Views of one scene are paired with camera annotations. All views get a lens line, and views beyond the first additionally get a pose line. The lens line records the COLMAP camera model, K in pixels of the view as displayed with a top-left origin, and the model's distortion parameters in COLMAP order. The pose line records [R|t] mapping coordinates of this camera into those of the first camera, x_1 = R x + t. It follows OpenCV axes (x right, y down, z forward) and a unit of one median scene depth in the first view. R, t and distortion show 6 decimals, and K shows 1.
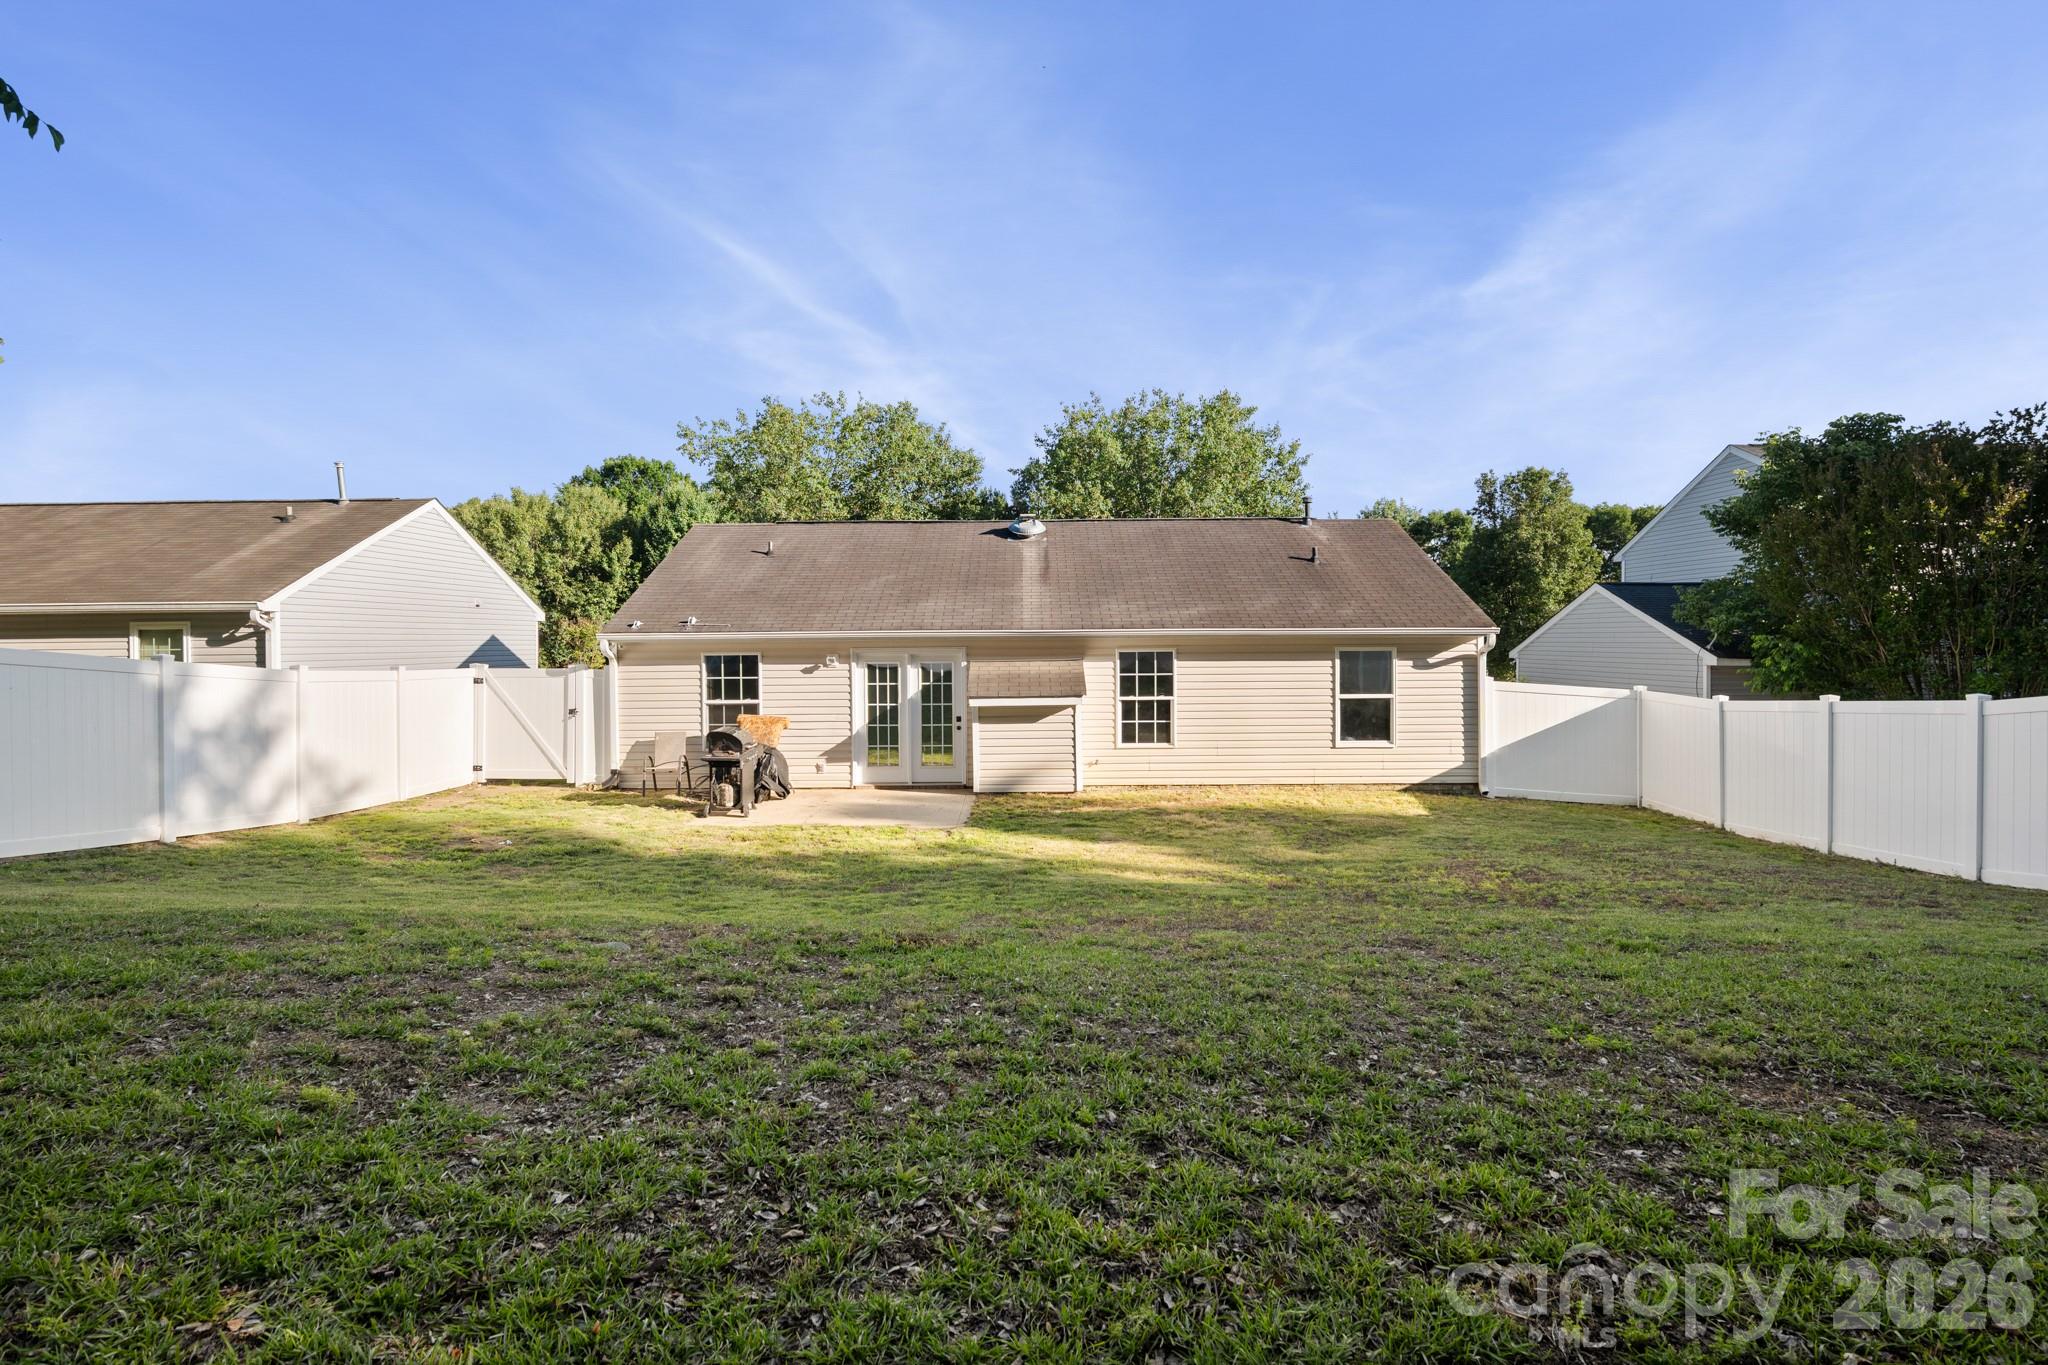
lens RADIAL K [[952.1, 0, 1019.3], [0, 952.1, 688.2], [0, 0, 1]] dist [-0.004786, -0.000100]
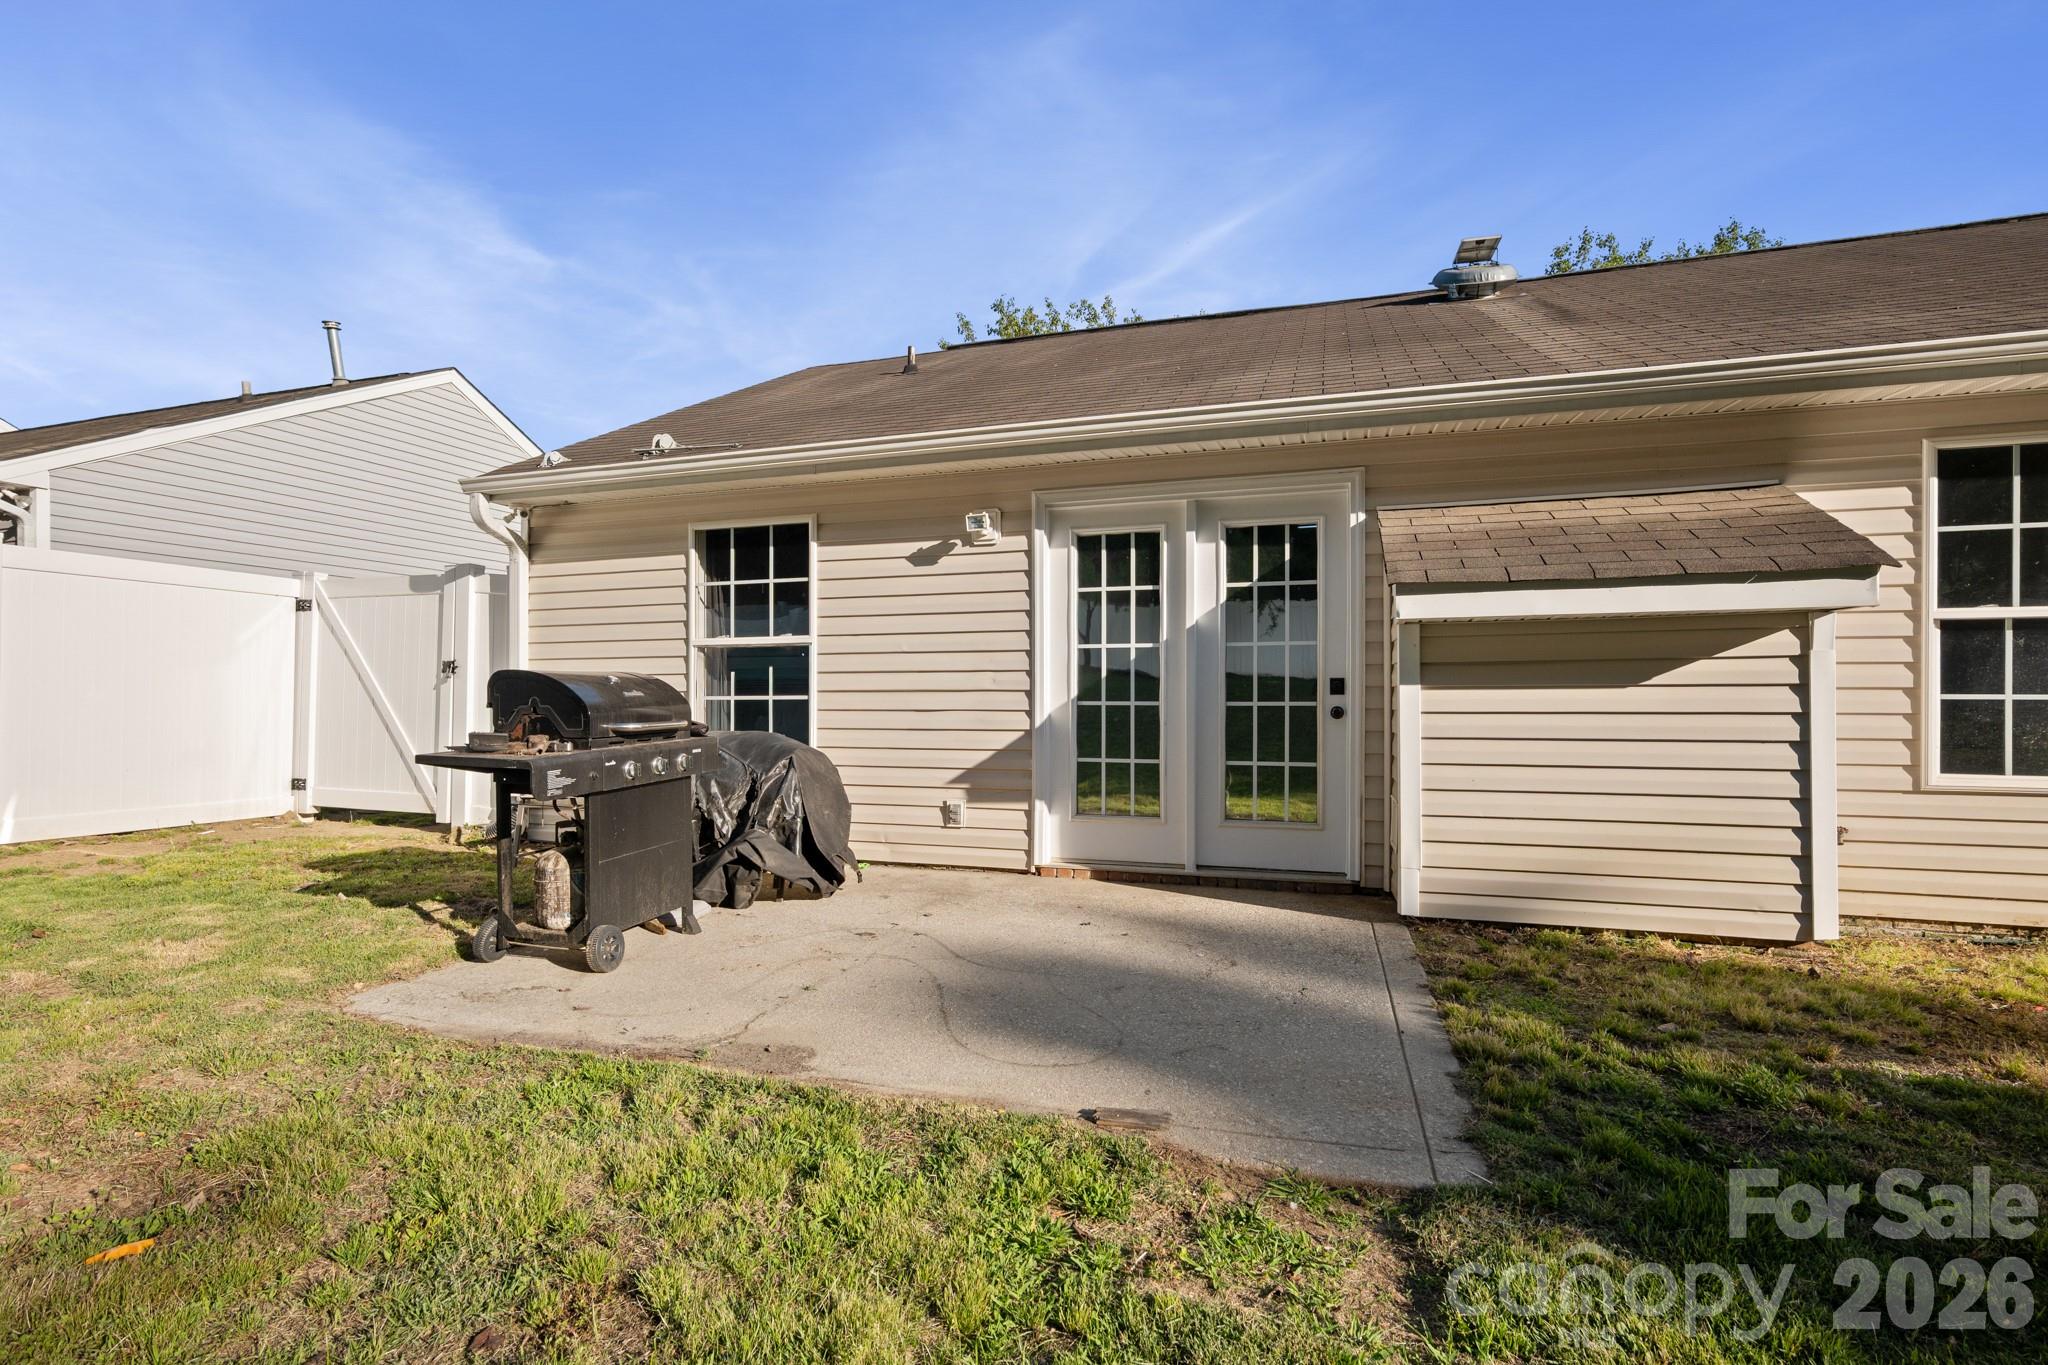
lens RADIAL K [[952.1, 0, 1019.3], [0, 952.1, 688.2], [0, 0, 1]] dist [-0.004786, -0.000100]
pose [[0.957274, 0.005762, -0.289126, -0.074341], [-0.025049, 0.997696, -0.063053, 0.057235], [0.288096, 0.067601, 0.955212, 0.645837]]
